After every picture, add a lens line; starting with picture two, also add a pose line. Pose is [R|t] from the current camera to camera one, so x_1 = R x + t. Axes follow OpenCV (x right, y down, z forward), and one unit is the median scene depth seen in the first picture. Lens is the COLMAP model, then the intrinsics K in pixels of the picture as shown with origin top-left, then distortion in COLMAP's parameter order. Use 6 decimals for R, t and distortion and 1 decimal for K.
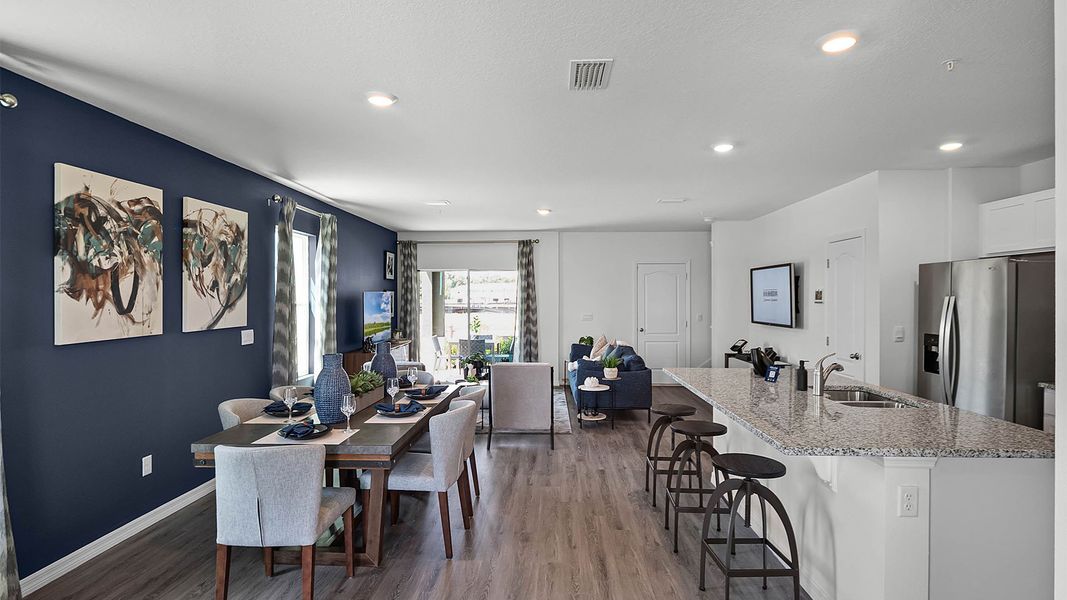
lens RADIAL K [[551.1, 0, 528.3], [0, 551.1, 297.7], [0, 0, 1]] dist [0.004134, -0.001554]
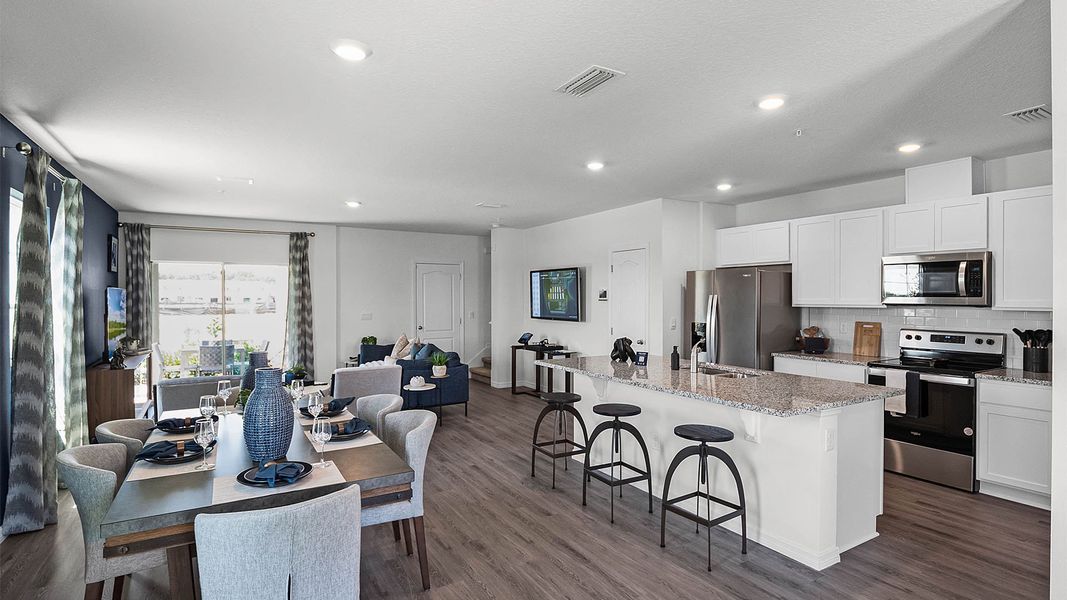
lens RADIAL K [[527.0, 0, 530.0], [0, 527.0, 300.0], [0, 0, 1]] dist [-0.001777, -0.001553]
pose [[0.838389, -0.003924, 0.545058, -0.207448], [0.000629, 0.999980, 0.006231, 0.001172], [-0.545071, -0.004881, 0.838375, 0.089787]]
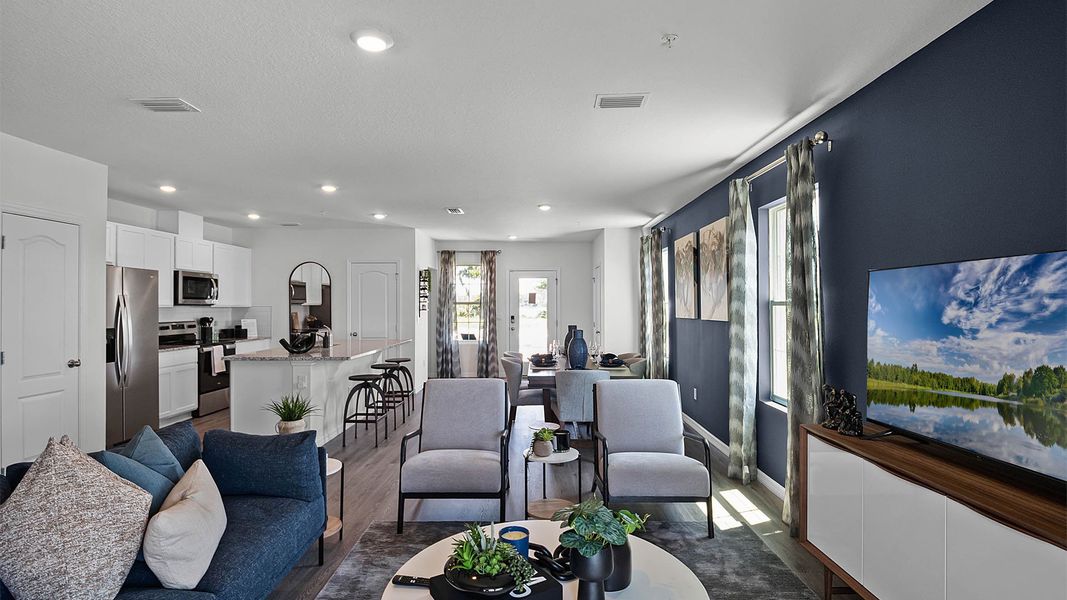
lens RADIAL K [[523.1, 0, 536.4], [0, 523.1, 299.2], [0, 0, 1]] dist [-0.005161, -0.004023]
pose [[-0.999209, 0.000802, -0.039763, -0.064259], [0.001205, 0.999948, -0.010127, 0.011862], [0.039753, -0.010167, -0.999158, 1.344109]]
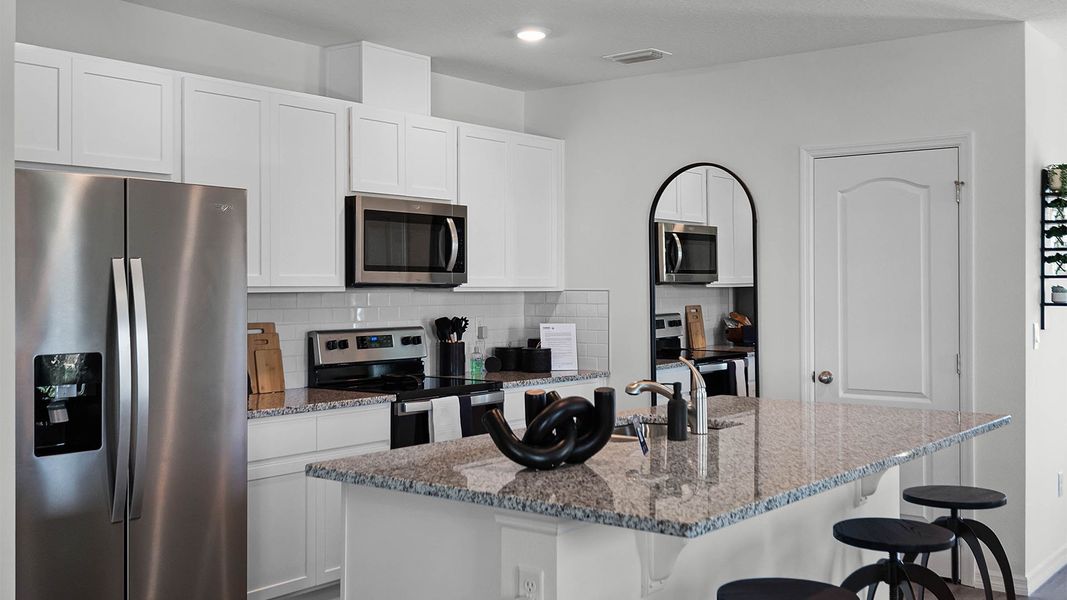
lens RADIAL K [[1083.6, 0, 538.9], [0, 1083.6, 277.7], [0, 0, 1]] dist [0.040427, 0.000000]
pose [[-0.817036, 0.003764, 0.576574, 0.009772], [-0.000008, 0.999979, -0.006539, 0.011029], [-0.576586, -0.005347, -0.817019, 0.924610]]
